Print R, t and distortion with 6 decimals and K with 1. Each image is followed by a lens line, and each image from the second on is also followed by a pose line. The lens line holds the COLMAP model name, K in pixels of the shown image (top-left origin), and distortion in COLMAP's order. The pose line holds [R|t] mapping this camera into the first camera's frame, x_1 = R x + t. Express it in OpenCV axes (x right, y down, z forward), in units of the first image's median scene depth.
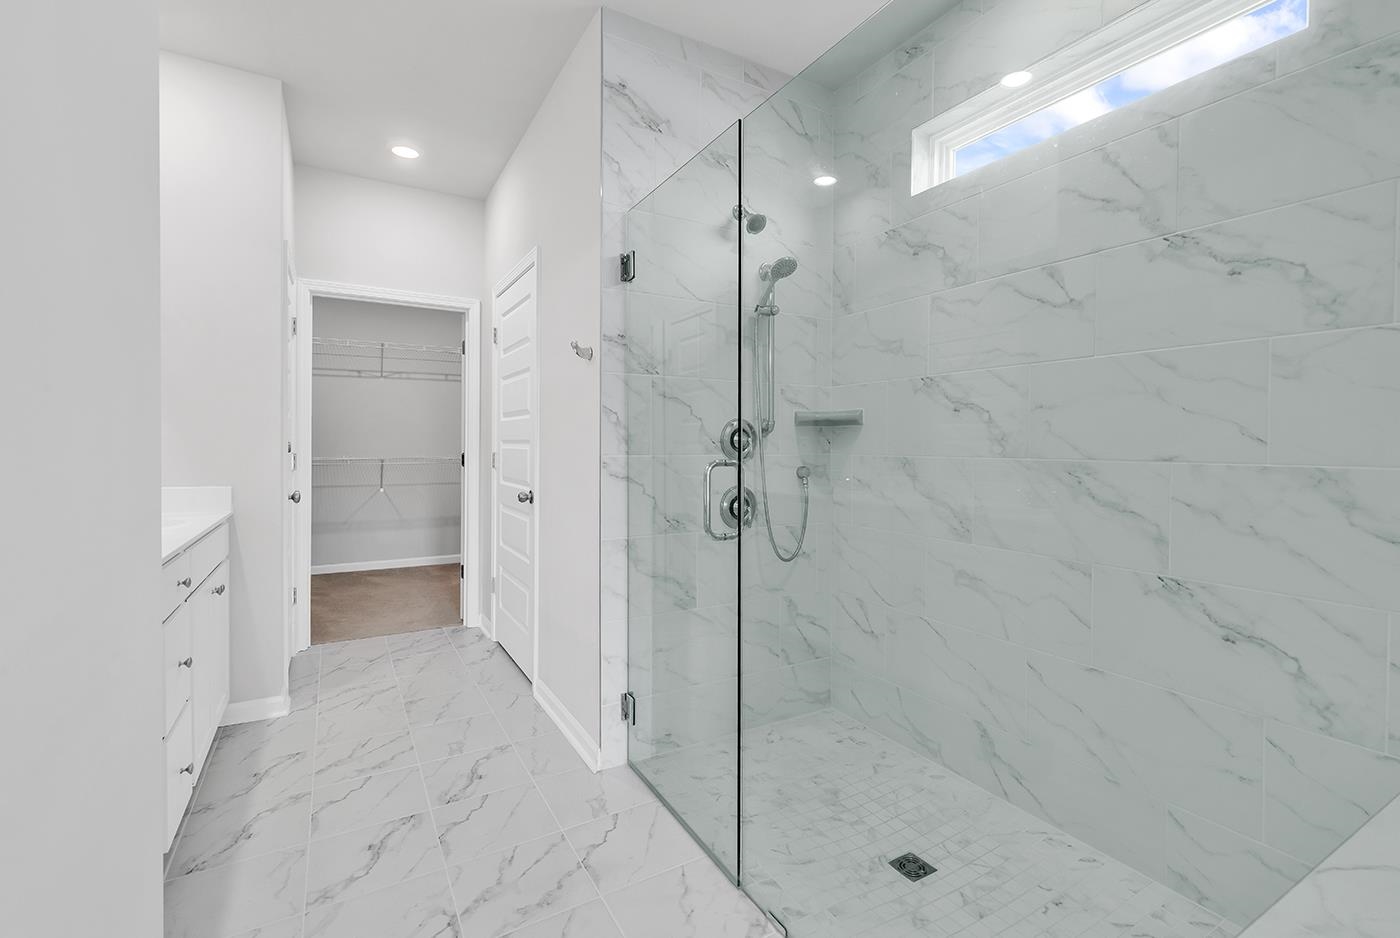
lens RADIAL K [[638.4, 0, 697.9], [0, 638.4, 444.0], [0, 0, 1]] dist [0.010574, -0.000621]
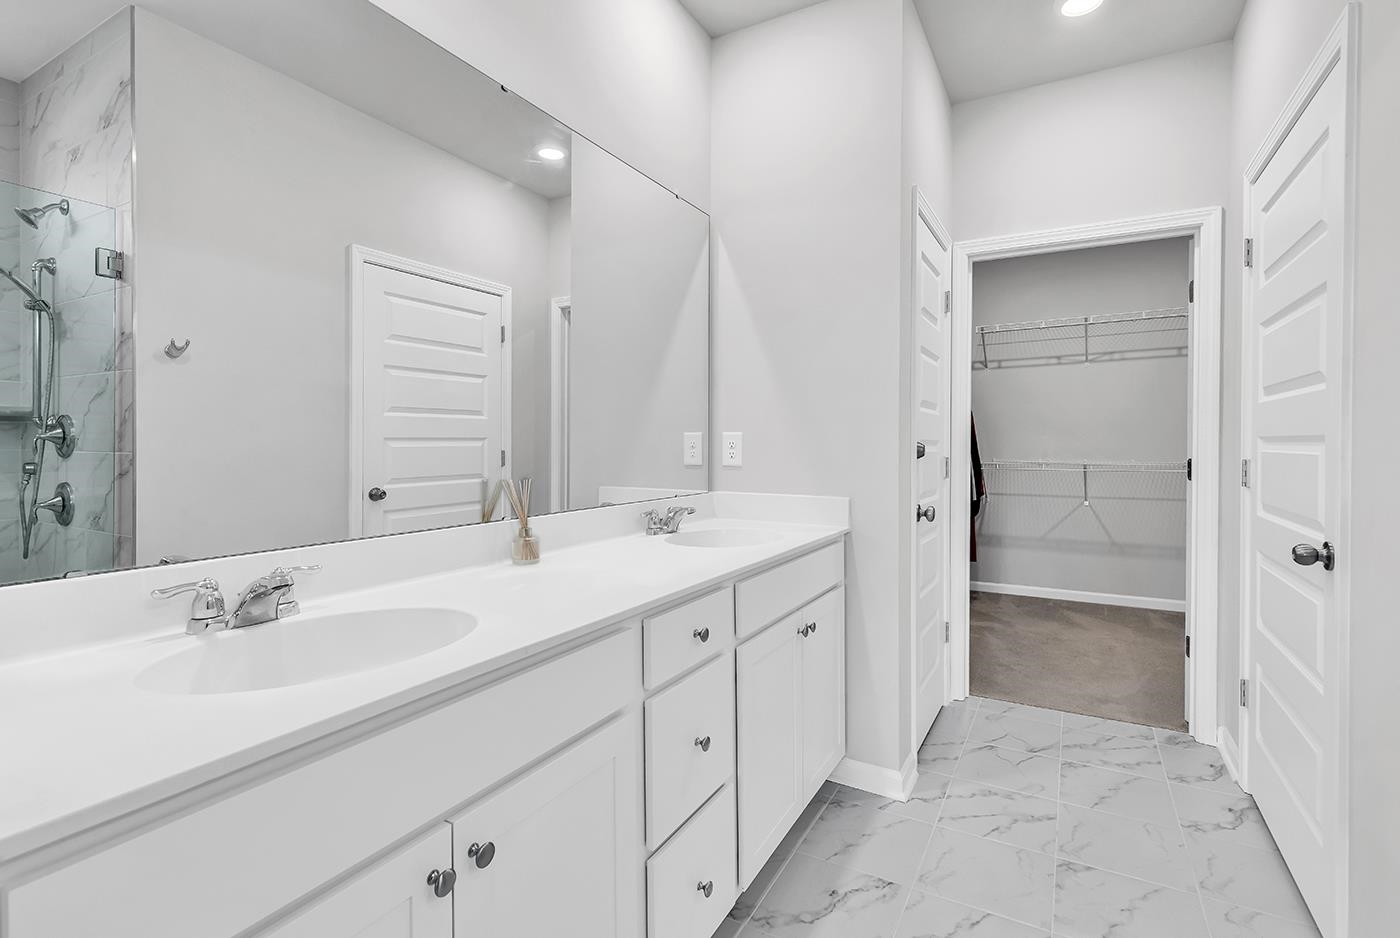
lens RADIAL K [[638.4, 0, 735.5], [0, 638.4, 451.1], [0, 0, 1]] dist [0.010574, -0.000621]
pose [[0.530749, 0.003569, -0.847521, -0.077057], [0.004009, 0.999969, 0.006722, 0.000627], [0.847519, -0.006965, 0.530719, 0.321217]]
